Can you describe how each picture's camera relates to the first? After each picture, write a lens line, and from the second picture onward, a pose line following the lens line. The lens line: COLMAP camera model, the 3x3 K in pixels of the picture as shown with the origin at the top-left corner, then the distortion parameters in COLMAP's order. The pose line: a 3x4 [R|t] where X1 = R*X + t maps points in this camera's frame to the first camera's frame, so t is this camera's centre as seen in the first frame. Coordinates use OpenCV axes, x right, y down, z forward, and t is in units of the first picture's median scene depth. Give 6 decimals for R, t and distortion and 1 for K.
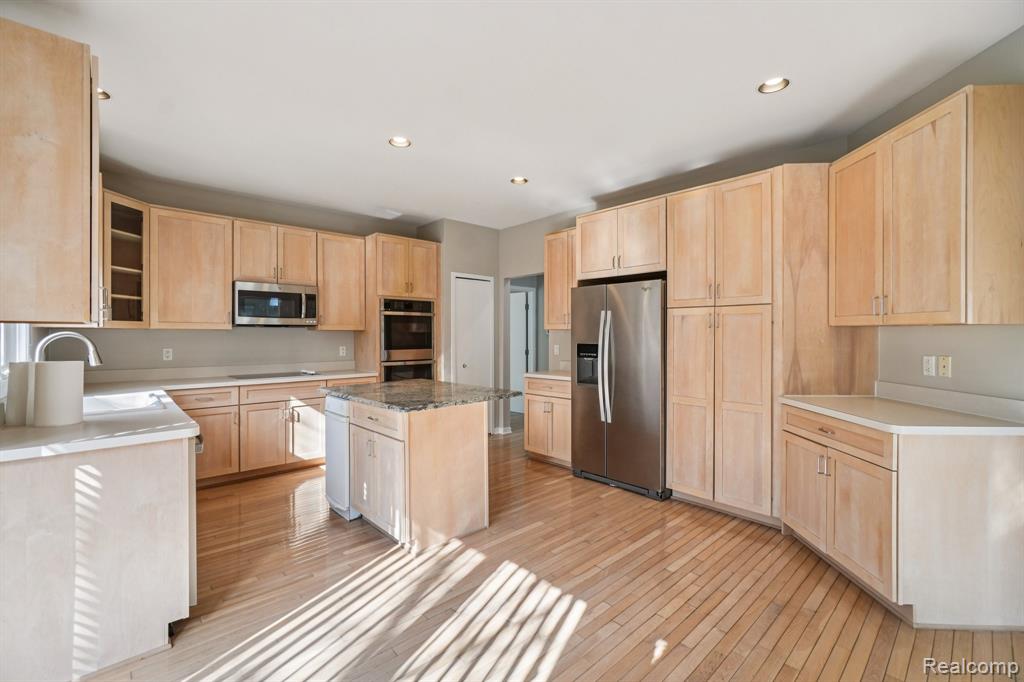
lens RADIAL K [[444.9, 0, 520.1], [0, 444.9, 335.4], [0, 0, 1]] dist [-0.006942, 0.000742]
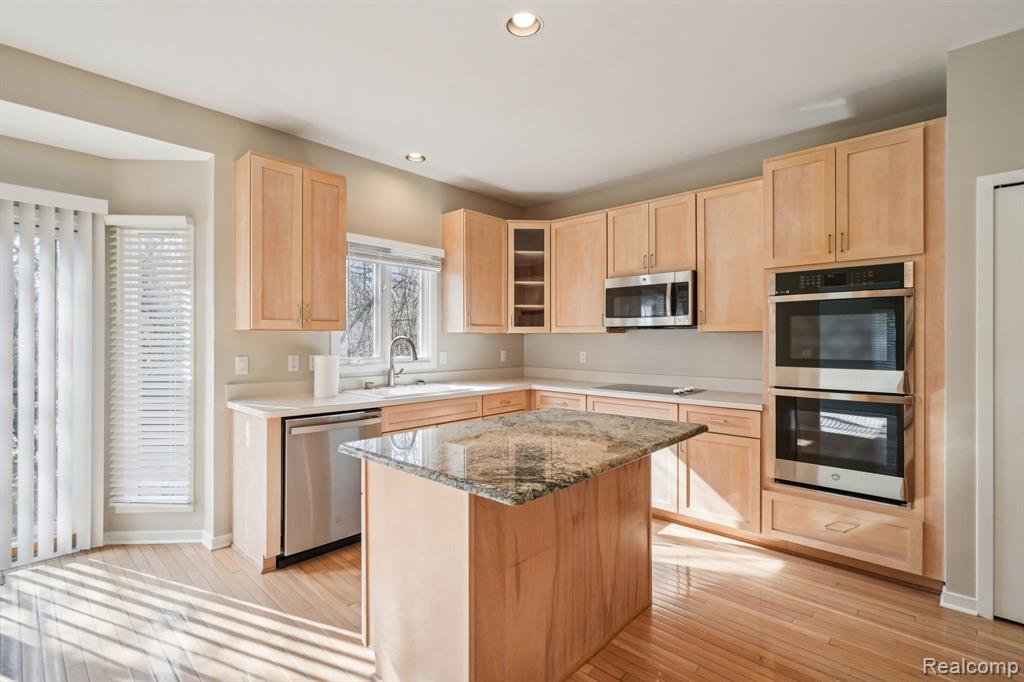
lens RADIAL K [[470.5, 0, 506.0], [0, 470.5, 338.9], [0, 0, 1]] dist [-0.000246, -0.000621]
pose [[0.067720, -0.000687, -0.997704, 0.256939], [-0.002145, 0.999997, -0.000834, 0.000826], [0.997702, 0.002197, 0.067719, 0.626922]]
